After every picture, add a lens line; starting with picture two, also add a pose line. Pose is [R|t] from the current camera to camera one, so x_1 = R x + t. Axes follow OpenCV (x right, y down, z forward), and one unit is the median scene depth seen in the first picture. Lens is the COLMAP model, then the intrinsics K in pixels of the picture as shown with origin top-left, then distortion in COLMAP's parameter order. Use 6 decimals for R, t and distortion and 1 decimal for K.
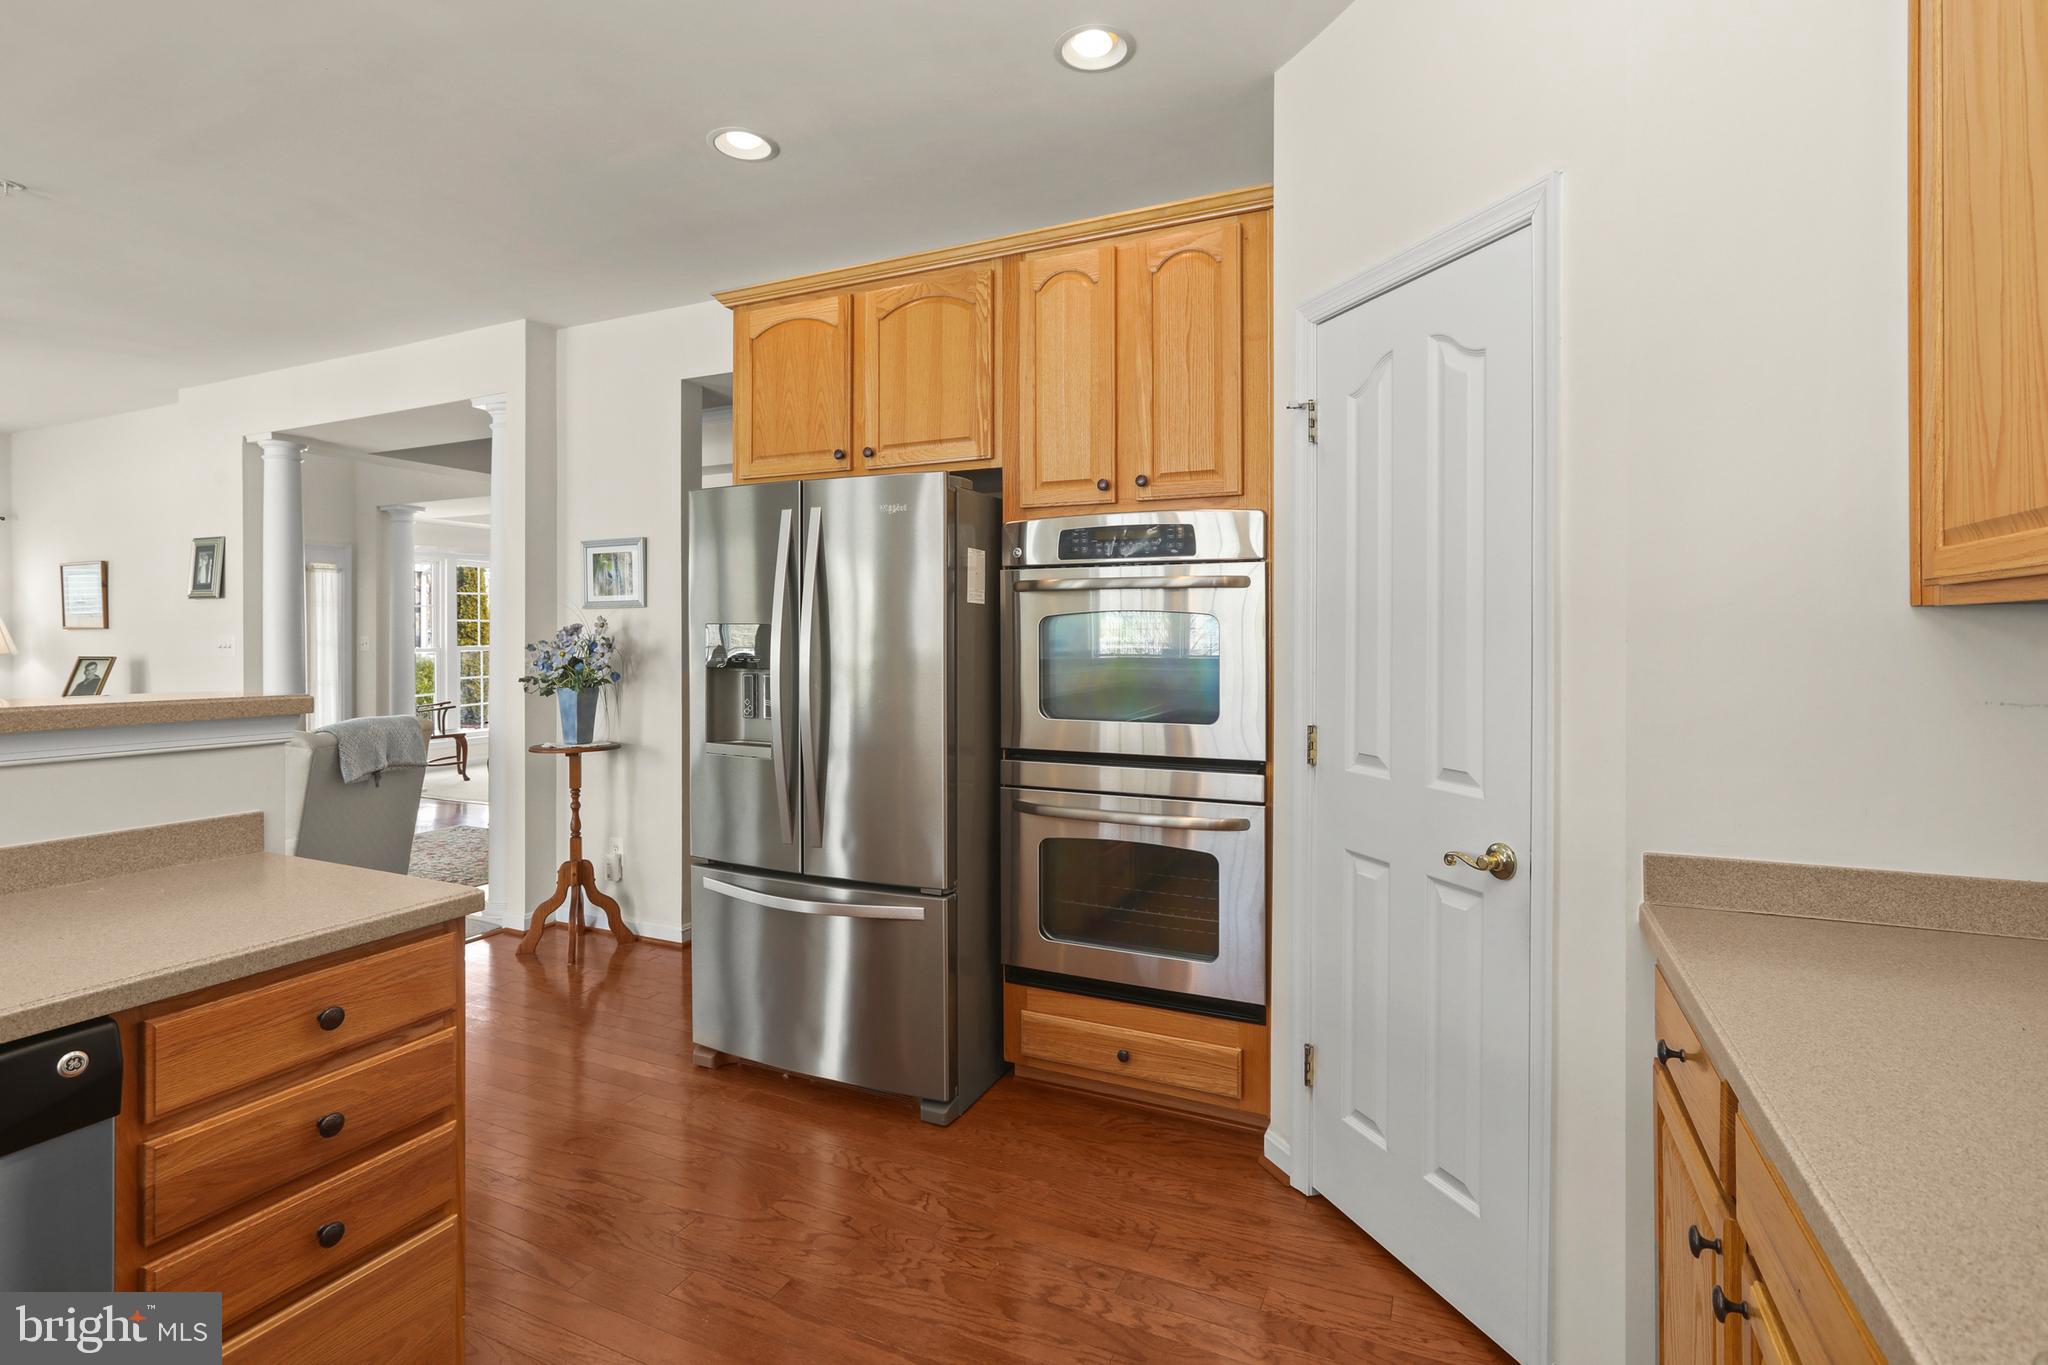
lens RADIAL K [[972.8, 0, 1037.6], [0, 972.8, 635.8], [0, 0, 1]] dist [-0.001455, -0.000310]
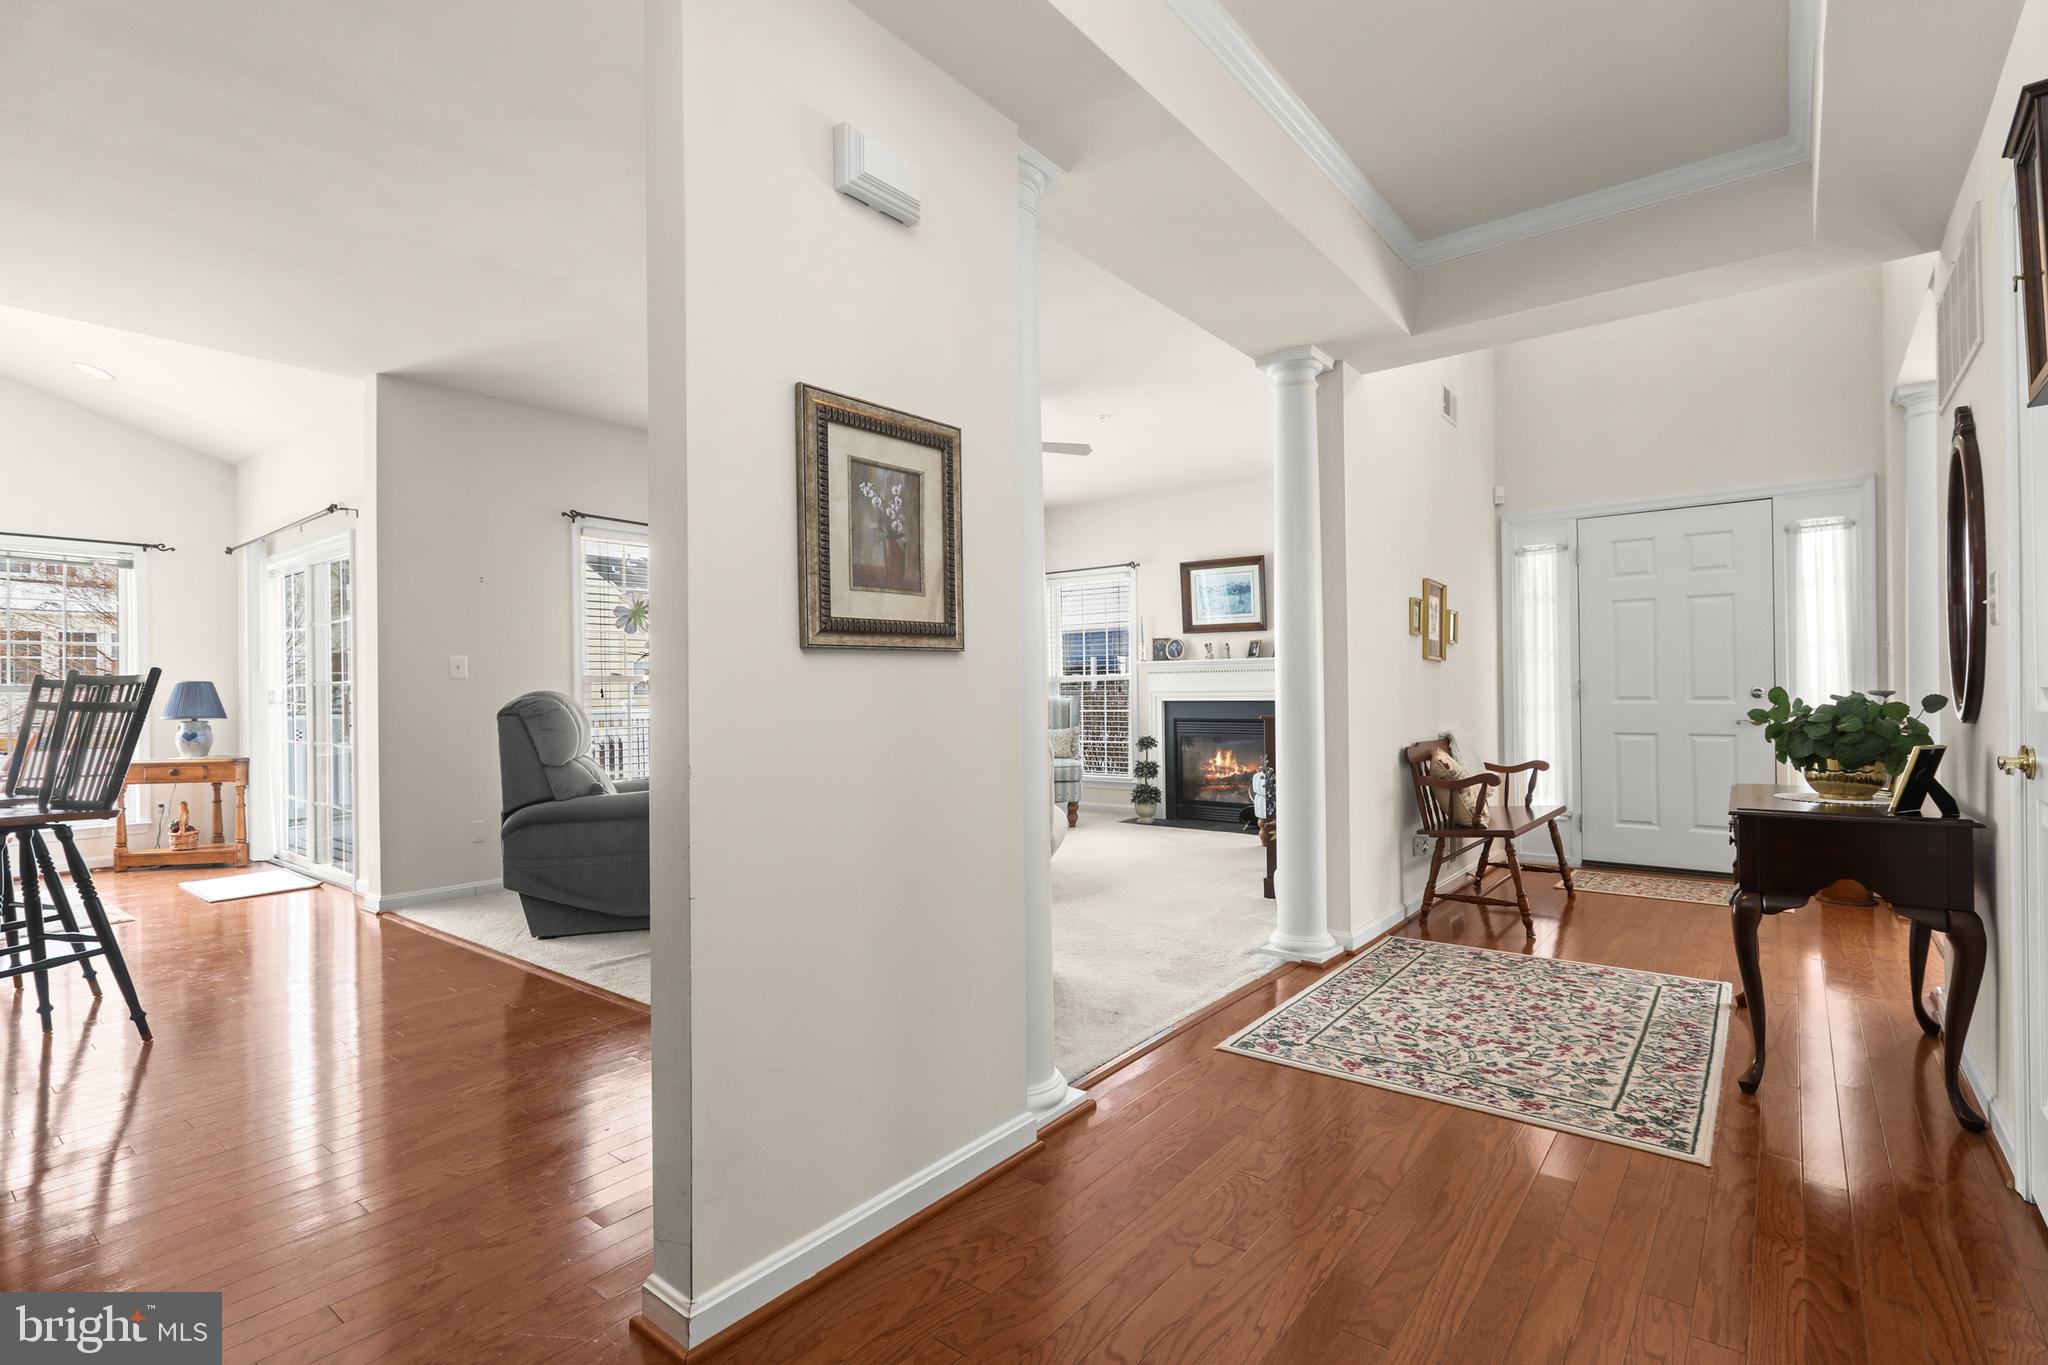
lens RADIAL K [[960.5, 0, 1027.6], [0, 960.5, 689.1], [0, 0, 1]] dist [-0.003852, 0.000840]
pose [[-0.238394, 0.000531, -0.971168, -0.013346], [0.014059, 0.999897, -0.002904, 0.046383], [0.971067, -0.014346, -0.238377, 0.966812]]
